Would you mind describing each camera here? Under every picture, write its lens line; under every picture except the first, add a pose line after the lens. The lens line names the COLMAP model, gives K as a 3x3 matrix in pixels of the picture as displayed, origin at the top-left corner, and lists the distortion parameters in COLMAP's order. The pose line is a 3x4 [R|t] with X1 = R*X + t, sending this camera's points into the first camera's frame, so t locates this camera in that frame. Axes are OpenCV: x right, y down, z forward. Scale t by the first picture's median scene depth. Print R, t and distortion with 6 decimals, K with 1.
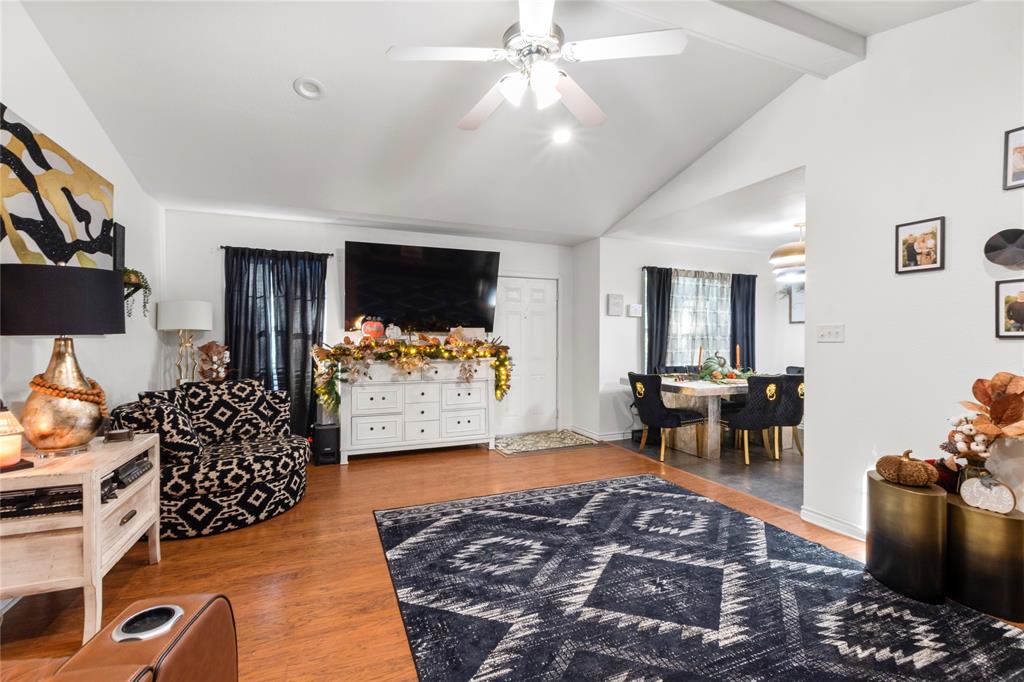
lens RADIAL K [[447.7, 0, 509.0], [0, 447.7, 339.4], [0, 0, 1]] dist [0.001280, -0.000081]
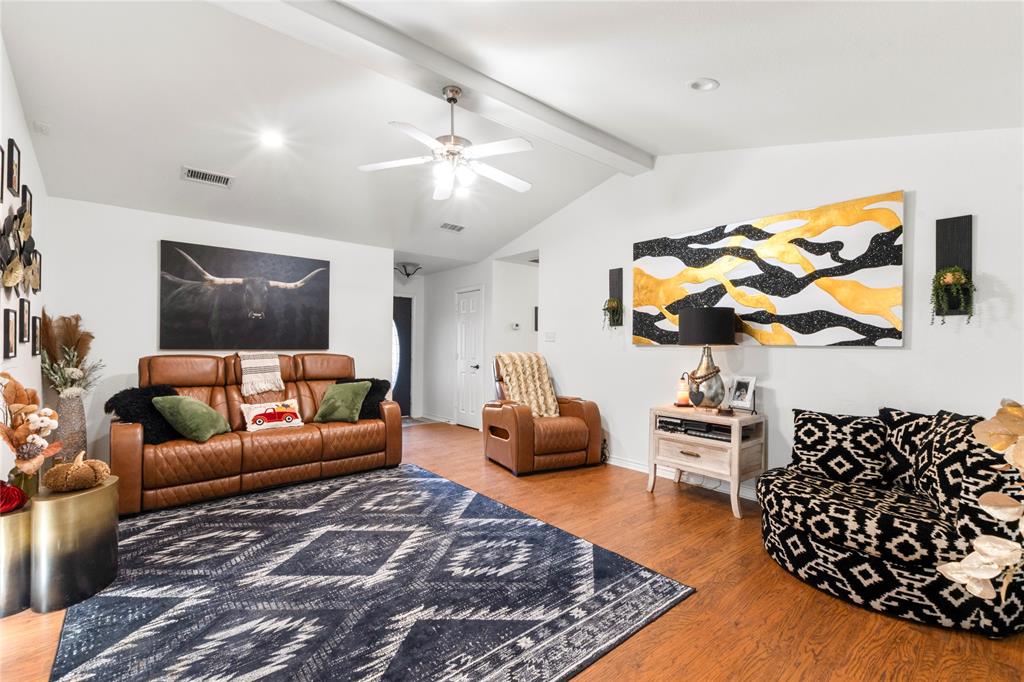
lens RADIAL K [[446.5, 0, 509.8], [0, 446.5, 342.5], [0, 0, 1]] dist [0.000826, -0.000194]
pose [[-0.954121, -0.012708, -0.299150, 0.153645], [-0.012647, 0.999918, -0.002139, -0.004854], [0.299153, 0.001742, -0.954204, 1.223388]]
